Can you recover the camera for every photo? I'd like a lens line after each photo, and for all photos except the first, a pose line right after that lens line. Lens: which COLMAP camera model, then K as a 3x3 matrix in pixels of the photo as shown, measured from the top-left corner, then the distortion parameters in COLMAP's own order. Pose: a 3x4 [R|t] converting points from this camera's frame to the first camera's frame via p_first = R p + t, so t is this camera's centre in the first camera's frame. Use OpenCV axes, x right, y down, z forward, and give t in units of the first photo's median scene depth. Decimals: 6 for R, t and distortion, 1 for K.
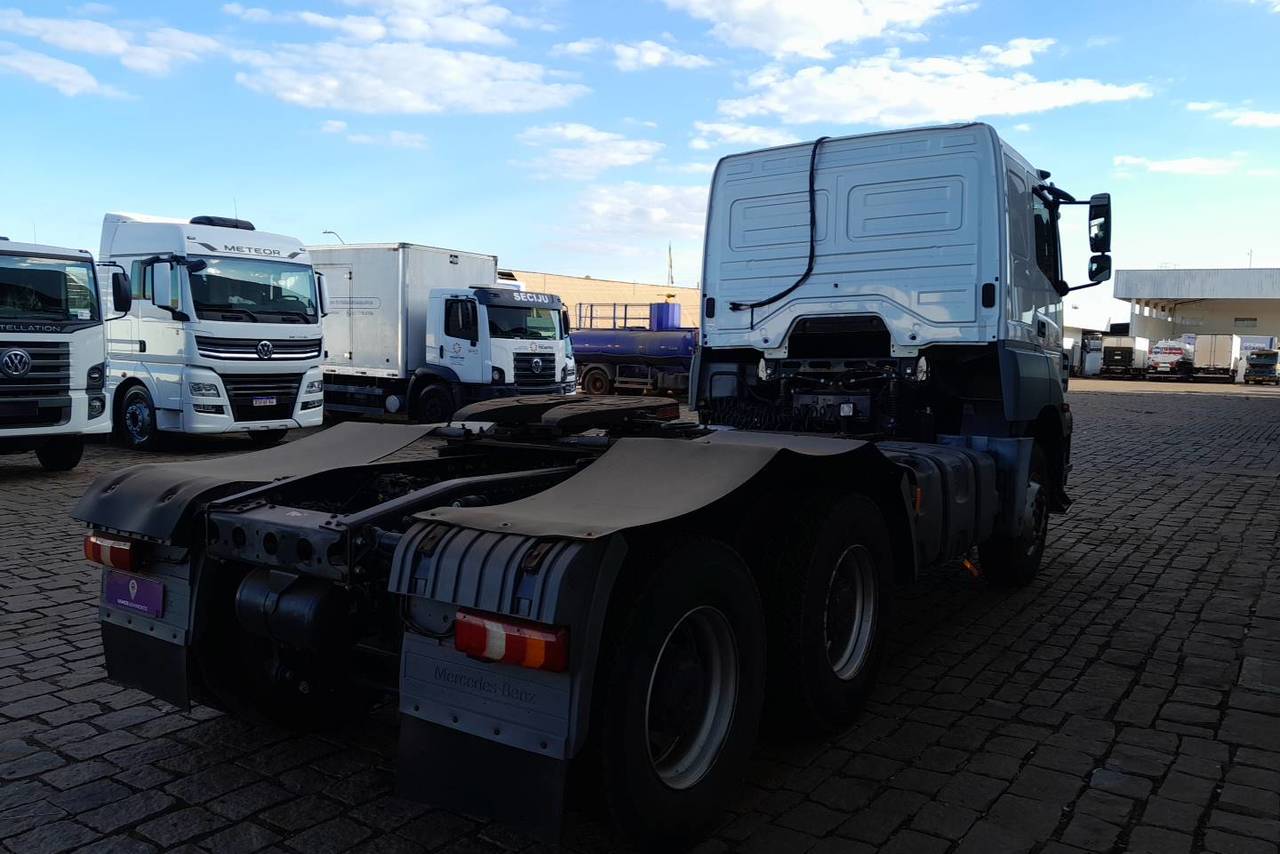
lens RADIAL K [[1031.6, 0, 648.6], [0, 1031.6, 430.0], [0, 0, 1]] dist [0.095110, -0.146691]
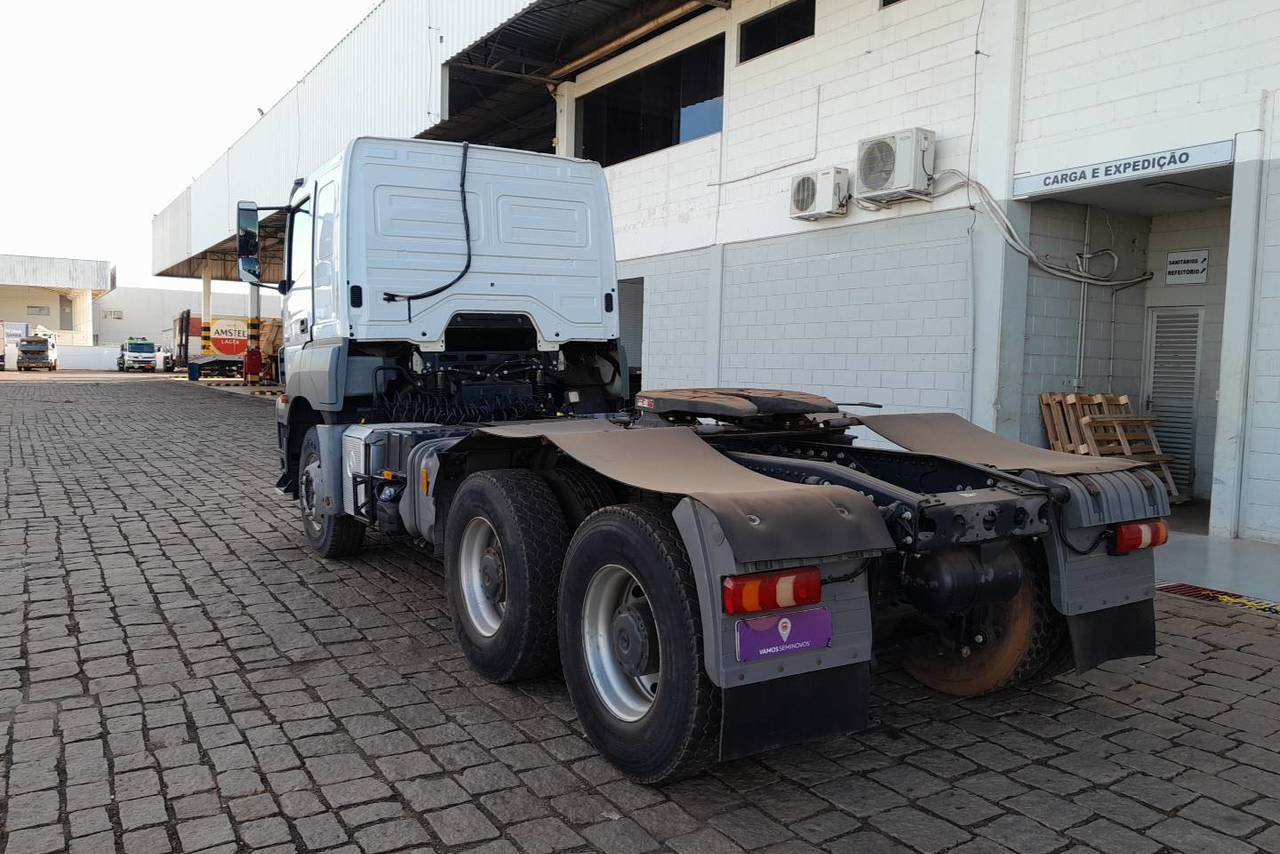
lens RADIAL K [[1031.6, 0, 648.9], [0, 1031.6, 429.7], [0, 0, 1]] dist [0.095110, -0.146691]
pose [[0.343473, -0.075441, 0.936128, -0.776329], [0.062098, 0.996411, 0.057515, -0.039987], [-0.937107, 0.038376, 0.346925, 0.473219]]
